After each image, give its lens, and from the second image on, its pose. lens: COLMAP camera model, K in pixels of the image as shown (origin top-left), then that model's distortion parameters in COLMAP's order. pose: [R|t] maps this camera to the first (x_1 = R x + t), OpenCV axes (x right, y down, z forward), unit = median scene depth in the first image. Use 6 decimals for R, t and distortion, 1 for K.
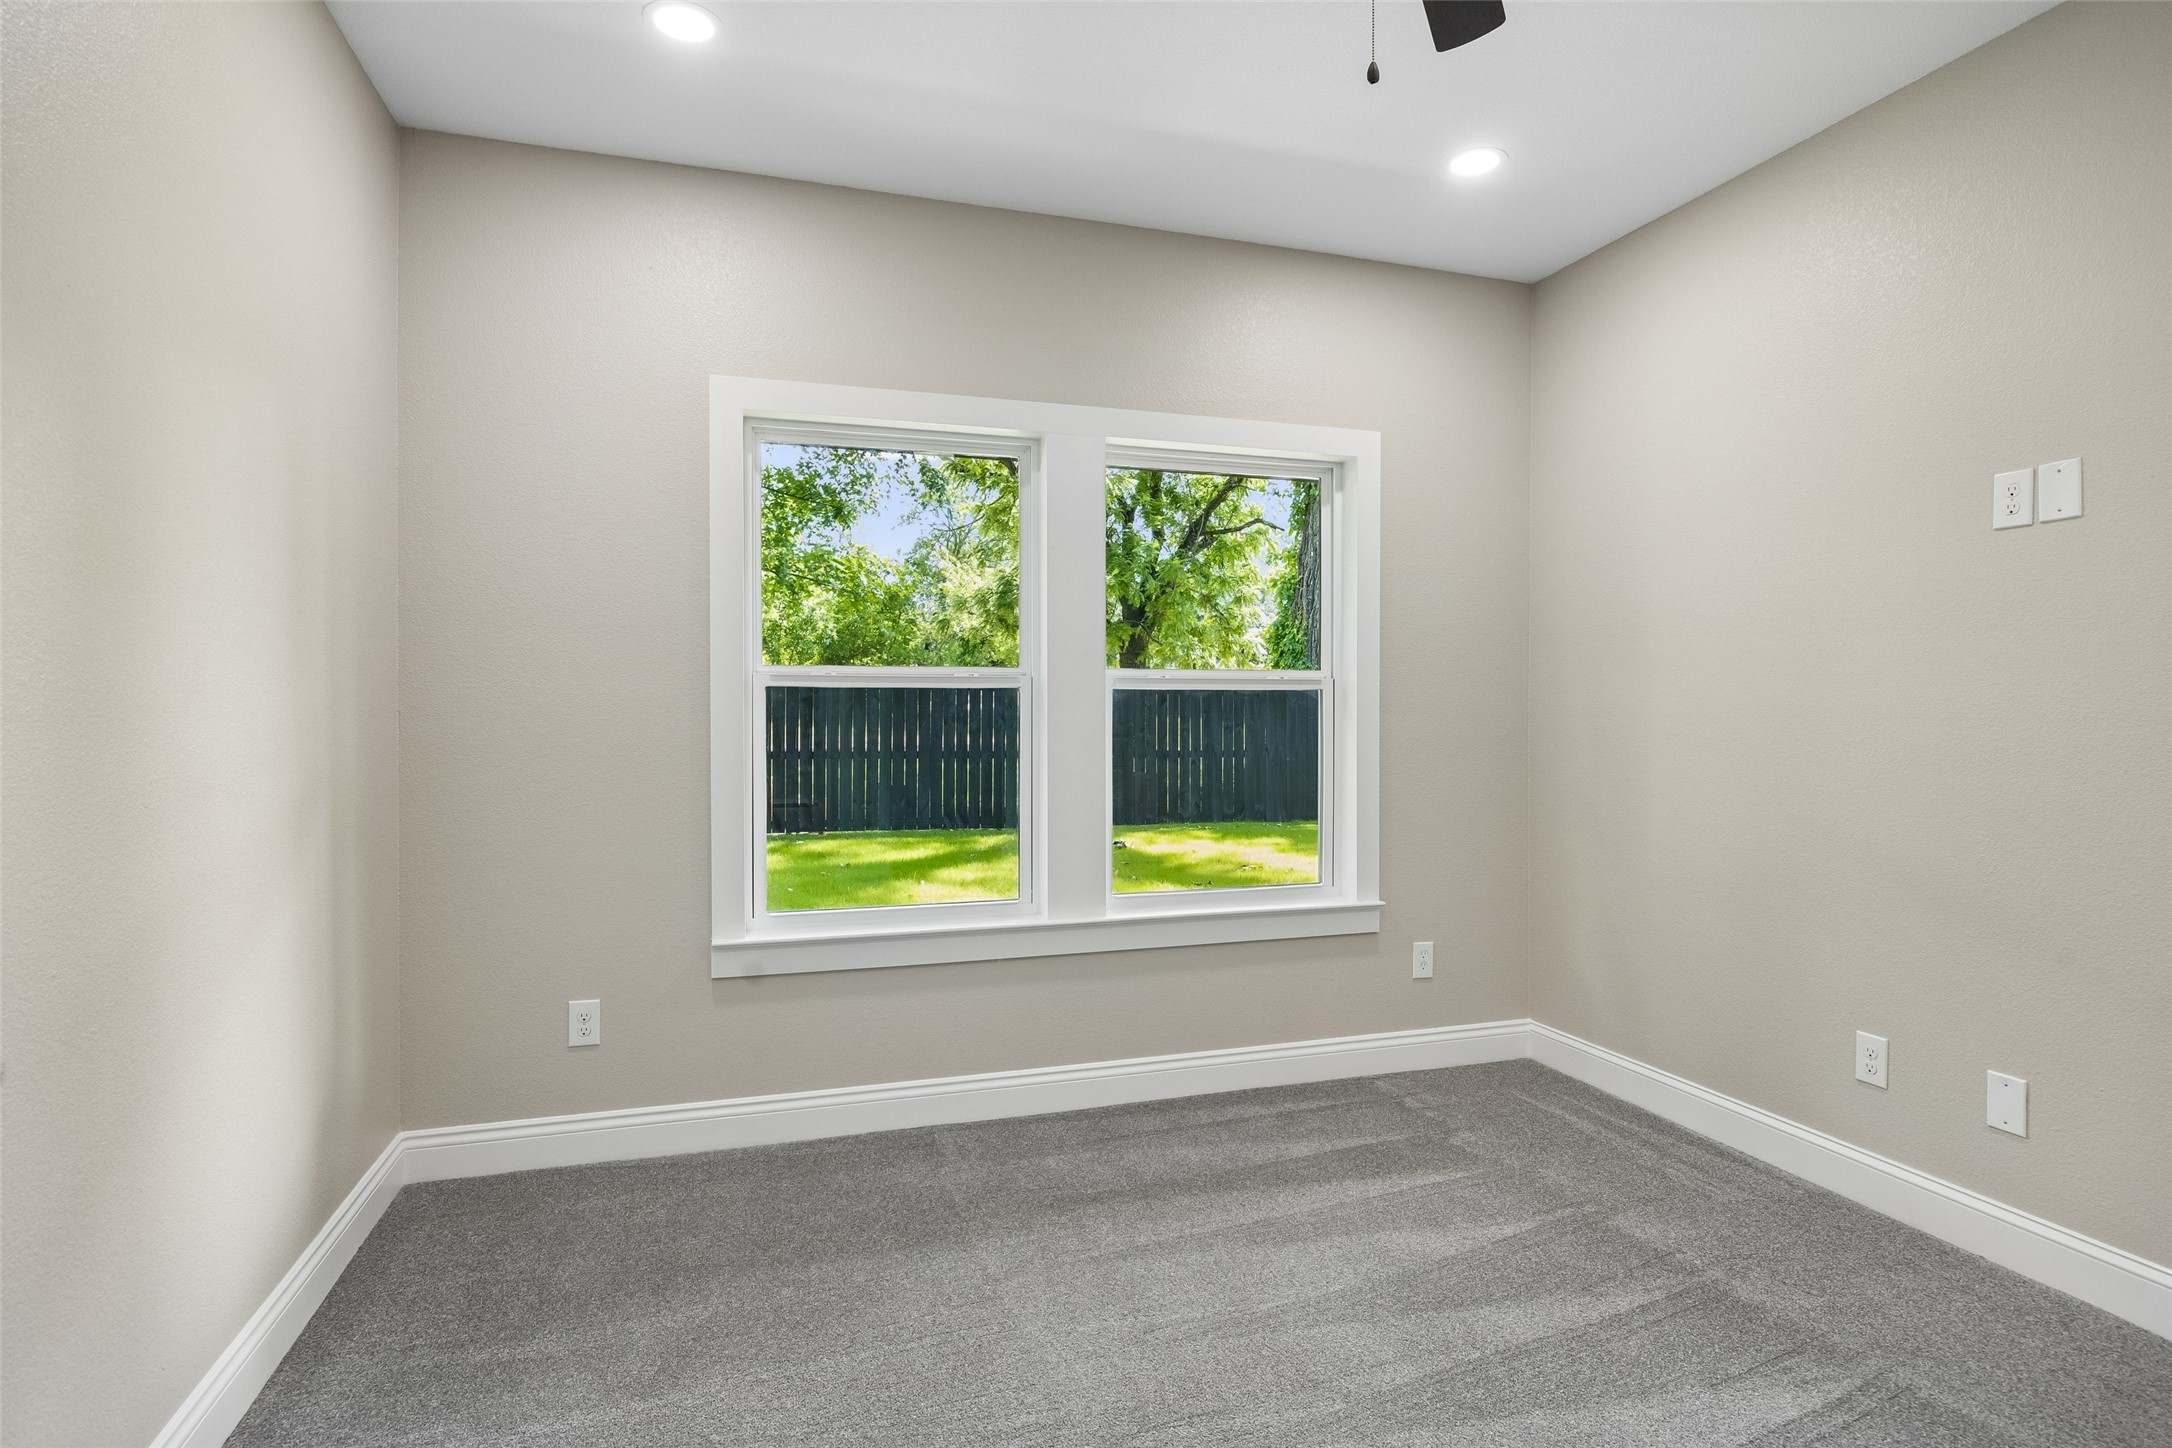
lens RADIAL K [[1133.1, 0, 1109.0], [0, 1133.1, 713.5], [0, 0, 1]] dist [-0.010461, 0.001177]
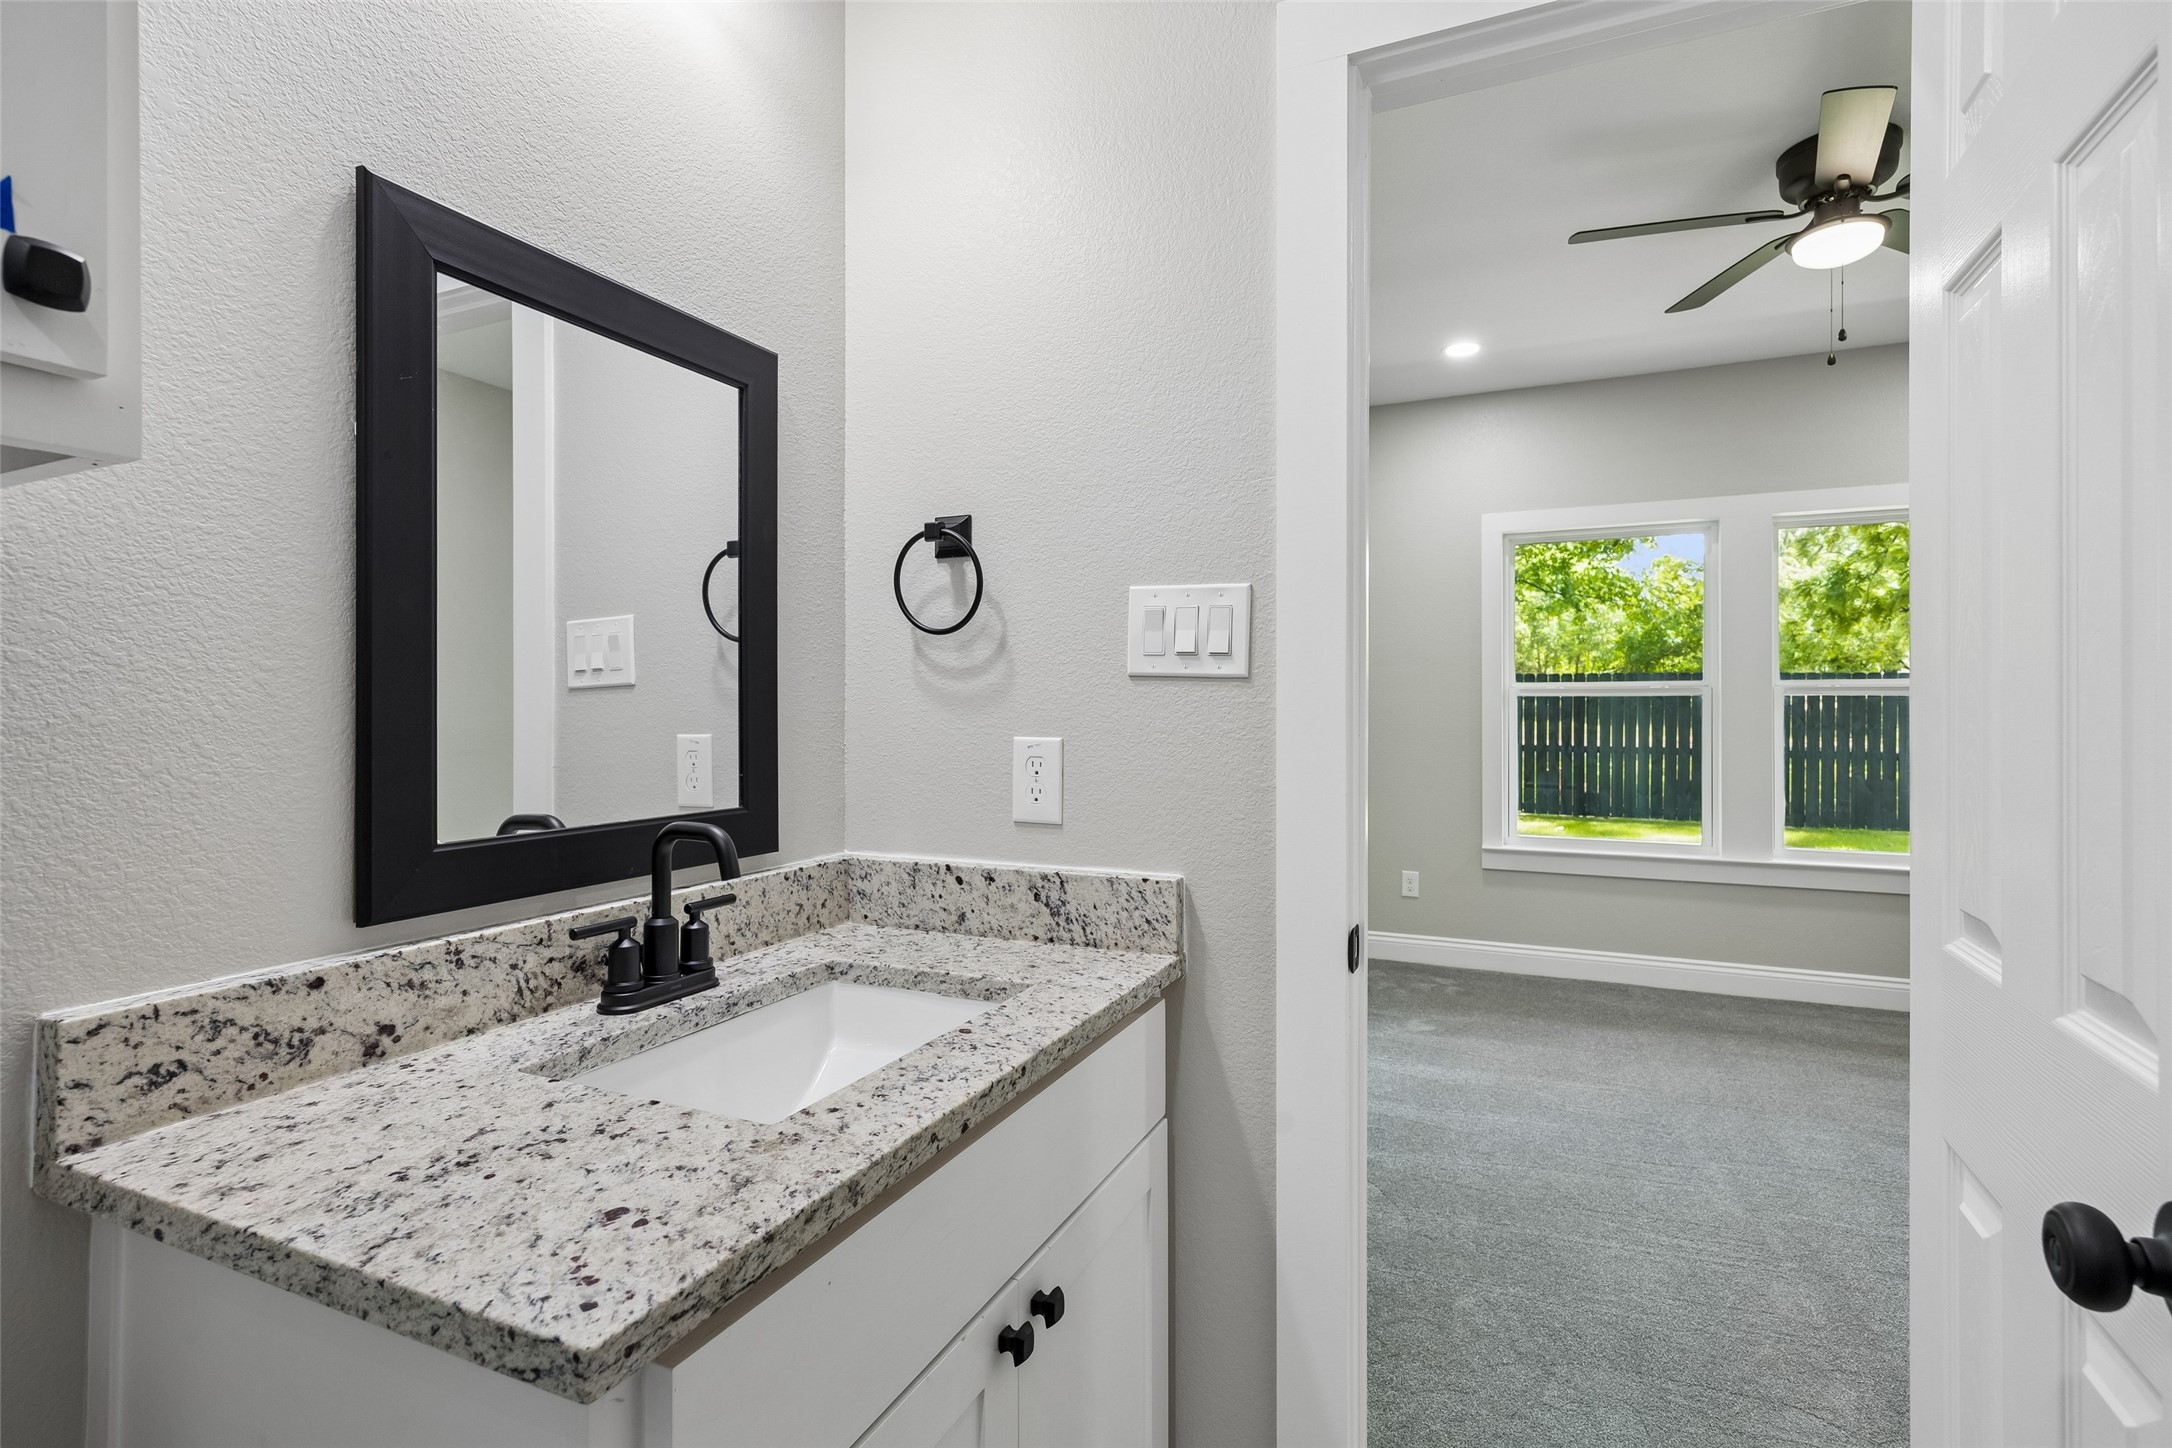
lens RADIAL K [[1027.1, 0, 1066.2], [0, 1027.1, 710.9], [0, 0, 1]] dist [-0.013686, 0.003037]
pose [[0.729749, 0.001423, -0.683713, 0.206773], [-0.003722, 0.999991, -0.001890, 0.002060], [0.683705, 0.003924, 0.729748, -0.466105]]
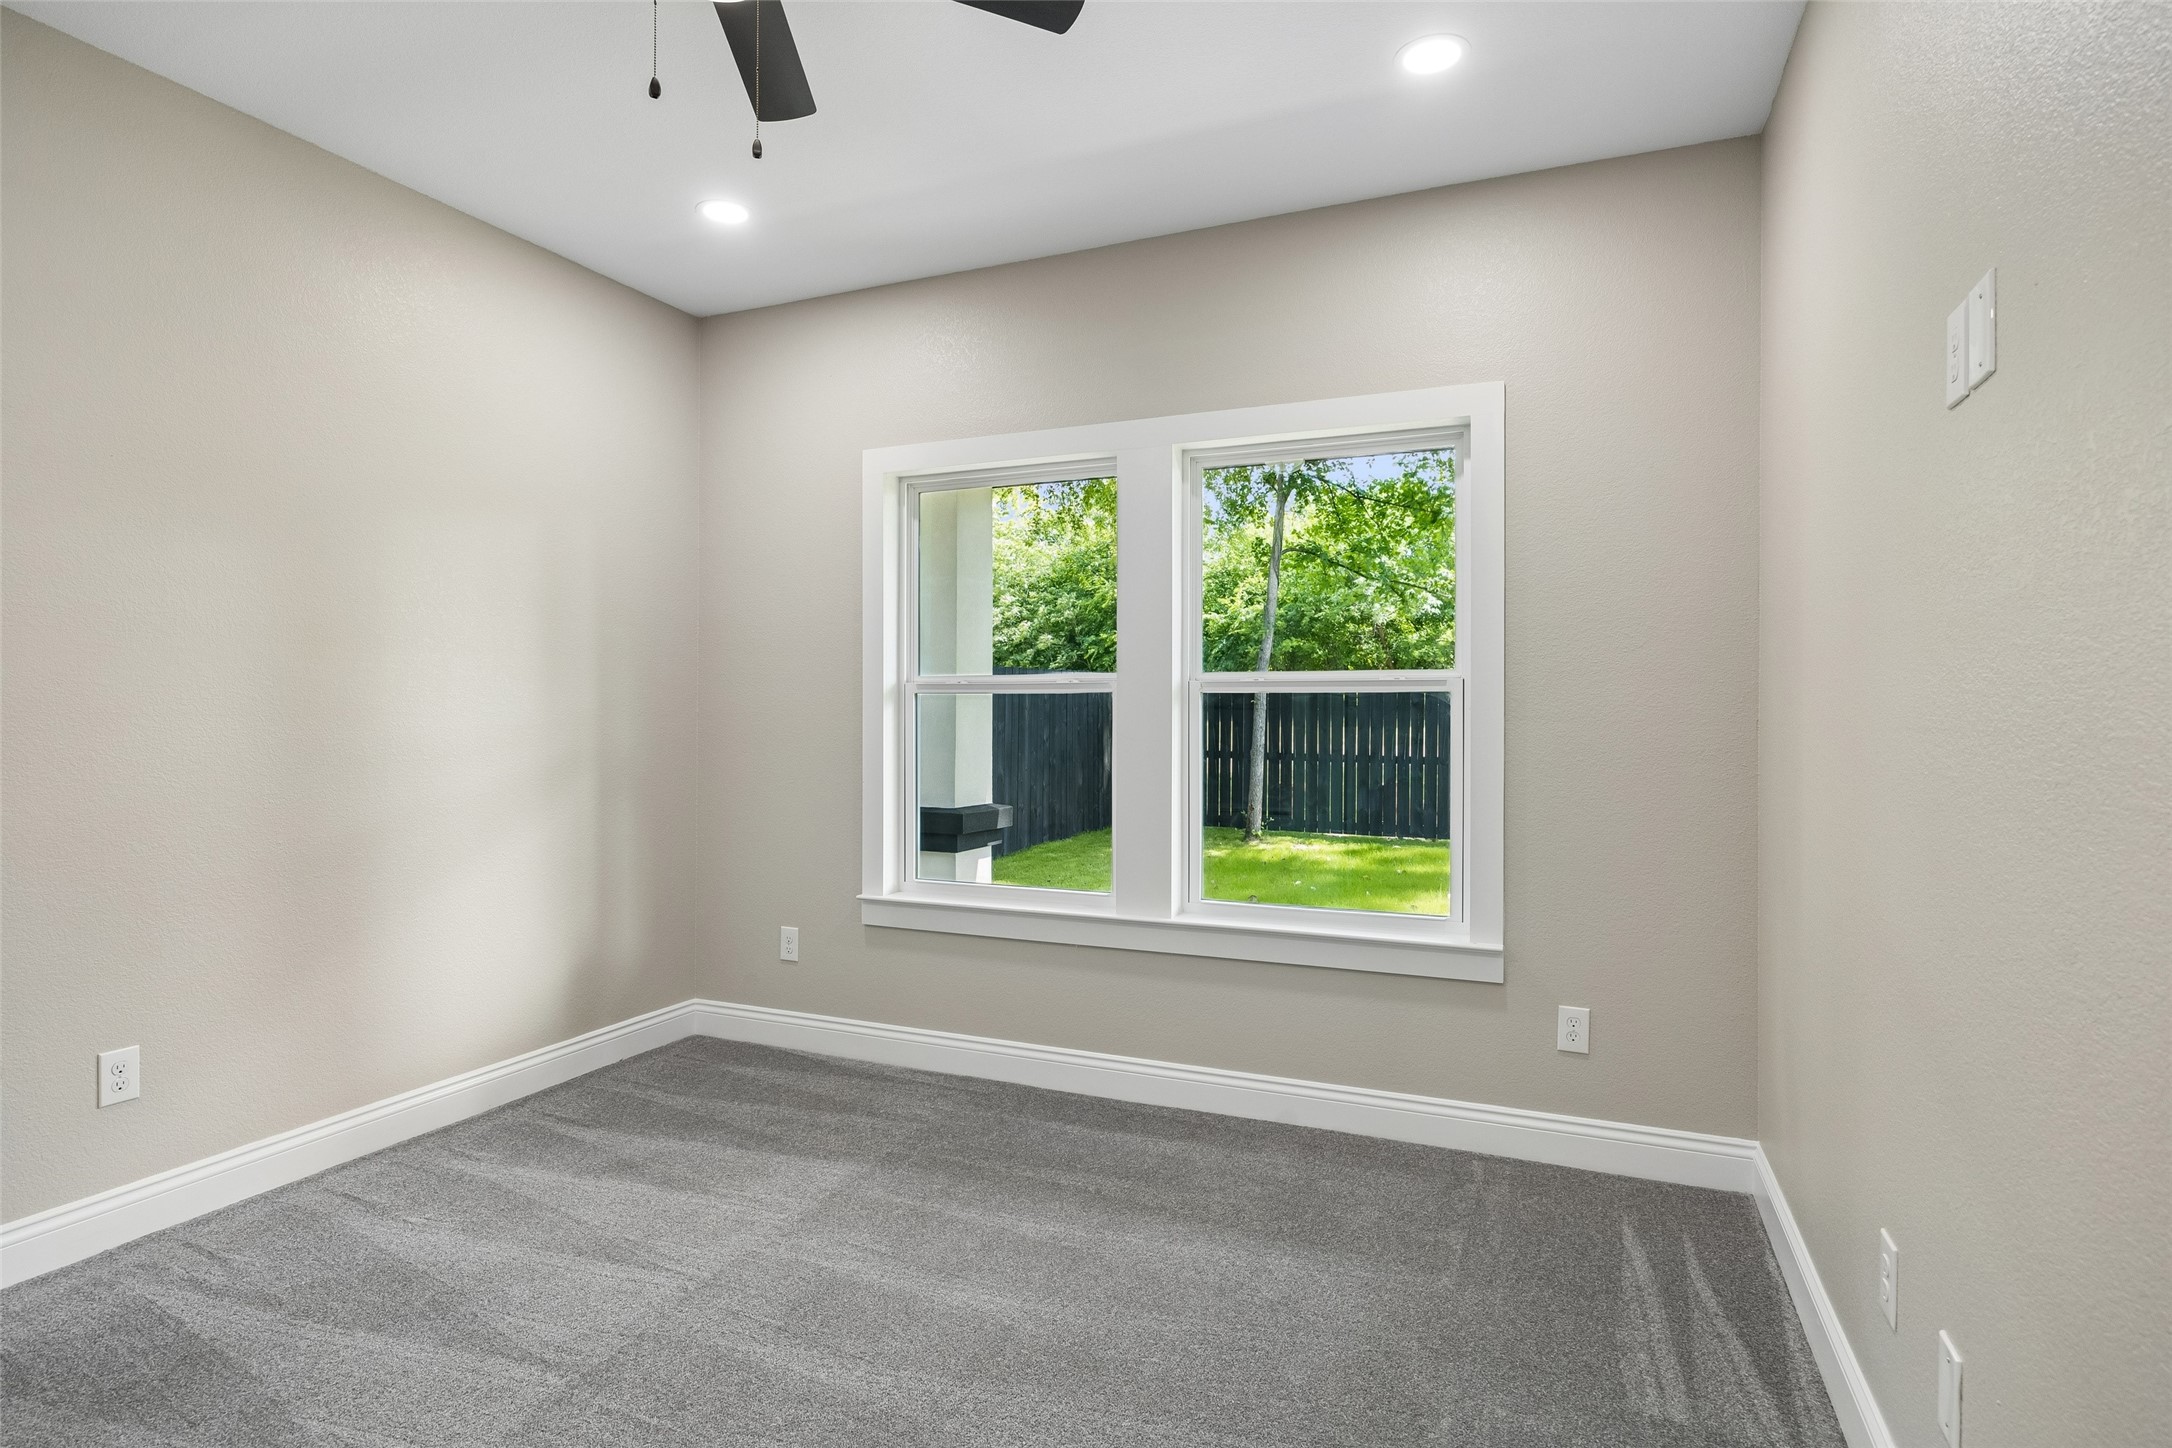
lens RADIAL K [[1133.1, 0, 1079.5], [0, 1133.1, 704.4], [0, 0, 1]] dist [-0.010461, 0.001177]
pose [[0.745213, -0.002561, -0.666822, 0.567876], [-0.005710, 0.999931, -0.010222, -0.000861], [0.666803, 0.011425, 0.745147, 0.177547]]
